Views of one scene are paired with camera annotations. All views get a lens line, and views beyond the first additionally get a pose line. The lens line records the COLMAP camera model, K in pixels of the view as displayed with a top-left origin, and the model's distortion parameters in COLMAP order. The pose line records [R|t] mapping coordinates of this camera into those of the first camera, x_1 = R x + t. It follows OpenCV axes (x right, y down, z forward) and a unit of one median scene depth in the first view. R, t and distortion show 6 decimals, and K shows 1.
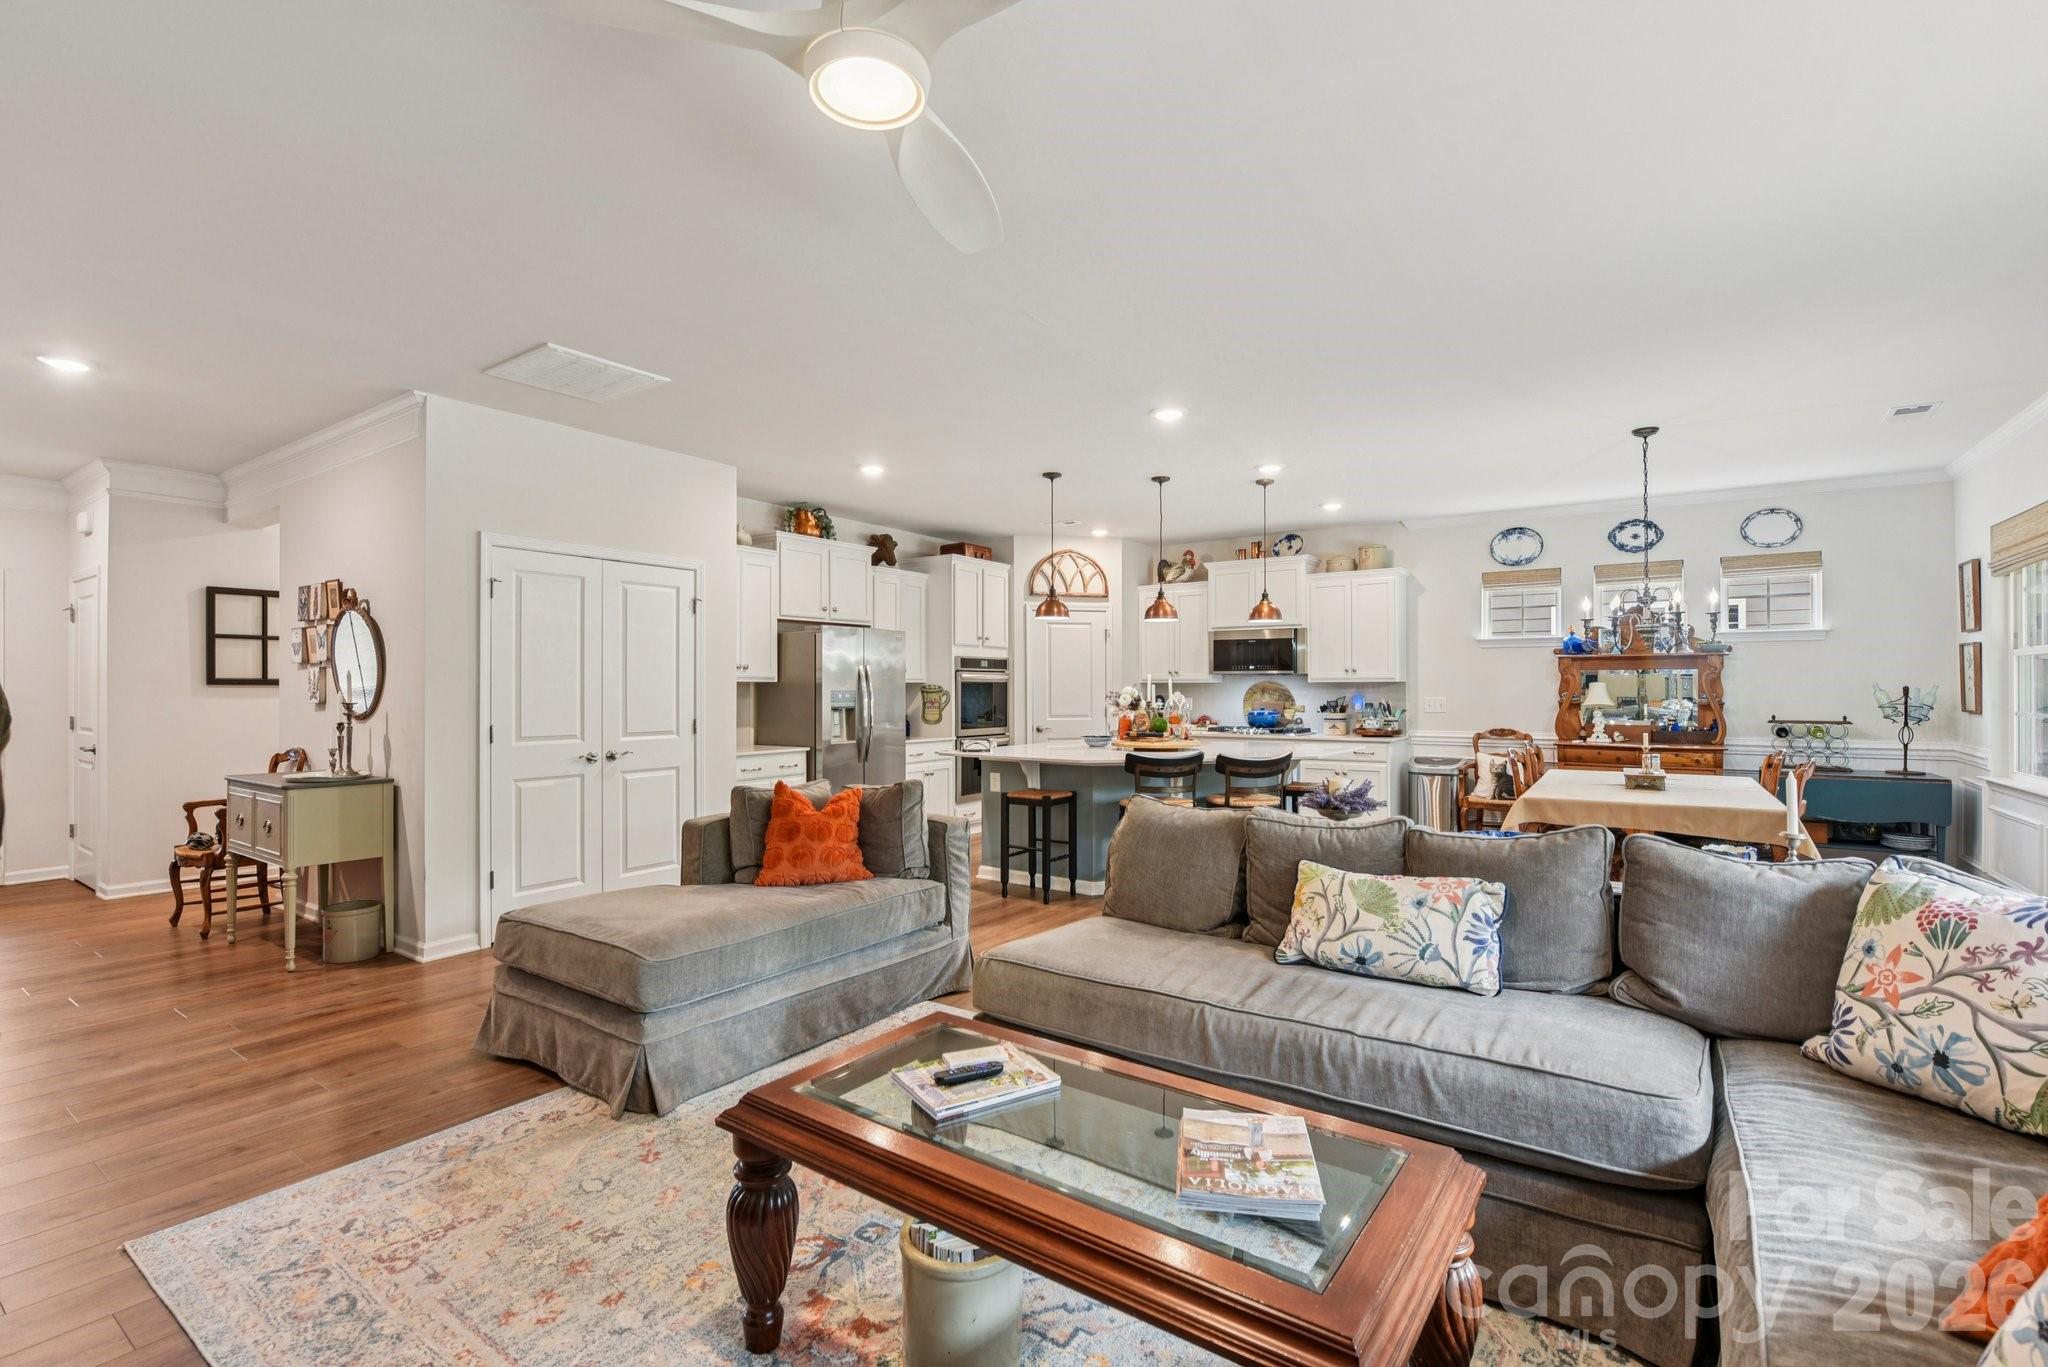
lens RADIAL K [[950.5, 0, 1024.0], [0, 950.5, 683.5], [0, 0, 1]] dist [0.000290, -0.000175]
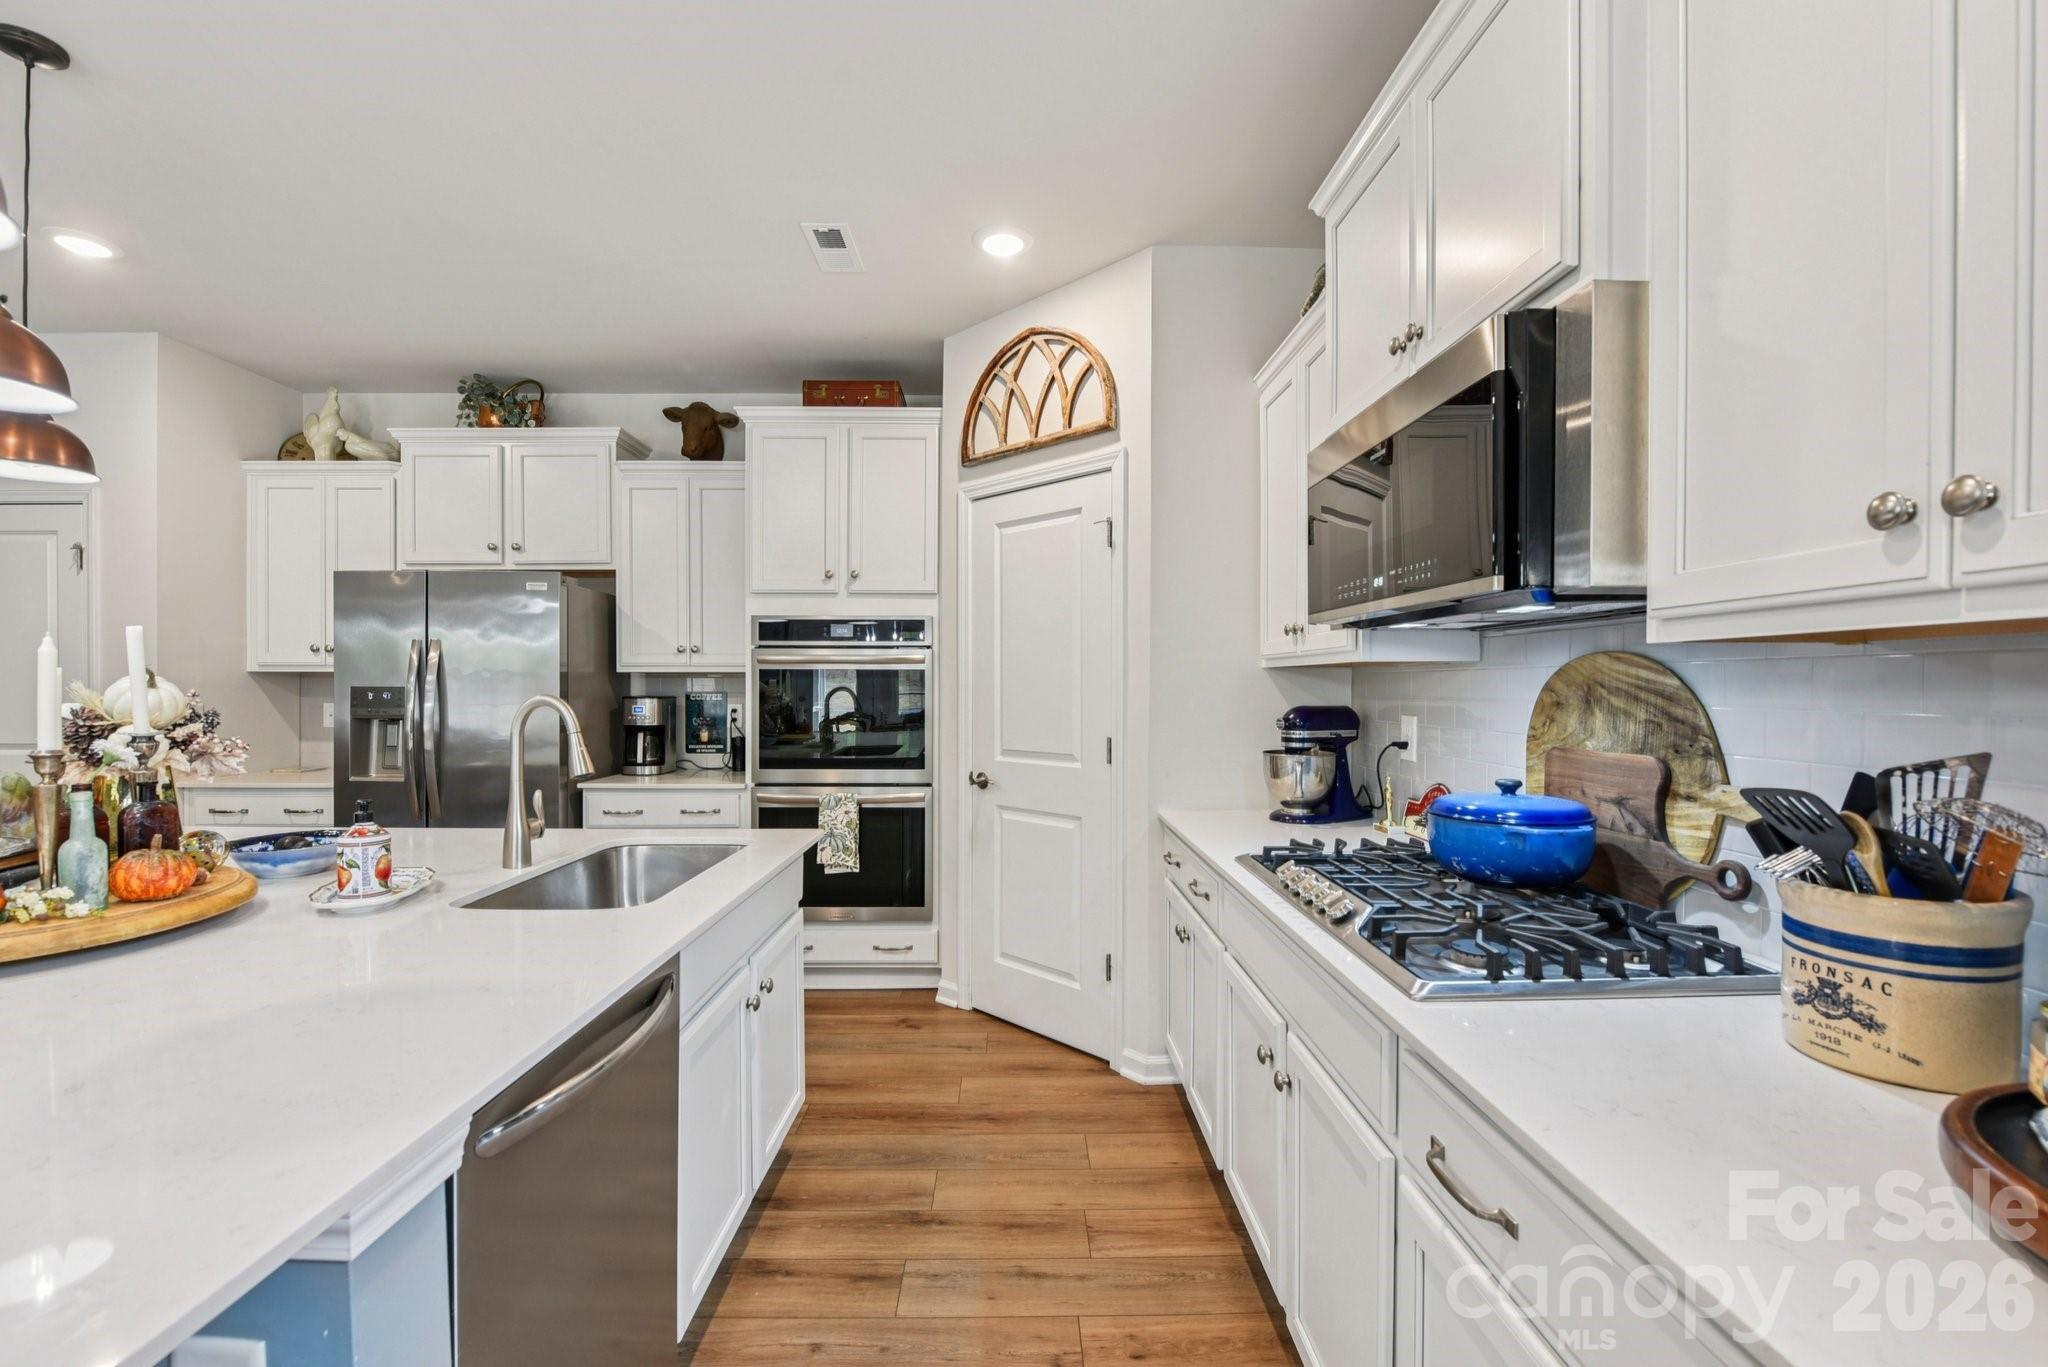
lens RADIAL K [[845.8, 0, 1031.0], [0, 845.8, 683.3], [0, 0, 1]] dist [0.000244, -0.000034]
pose [[0.571547, 0.000902, -0.820569, 0.363916], [0.001128, 0.999998, 0.001885, 0.004613], [0.820568, -0.002003, 0.571545, 0.871591]]
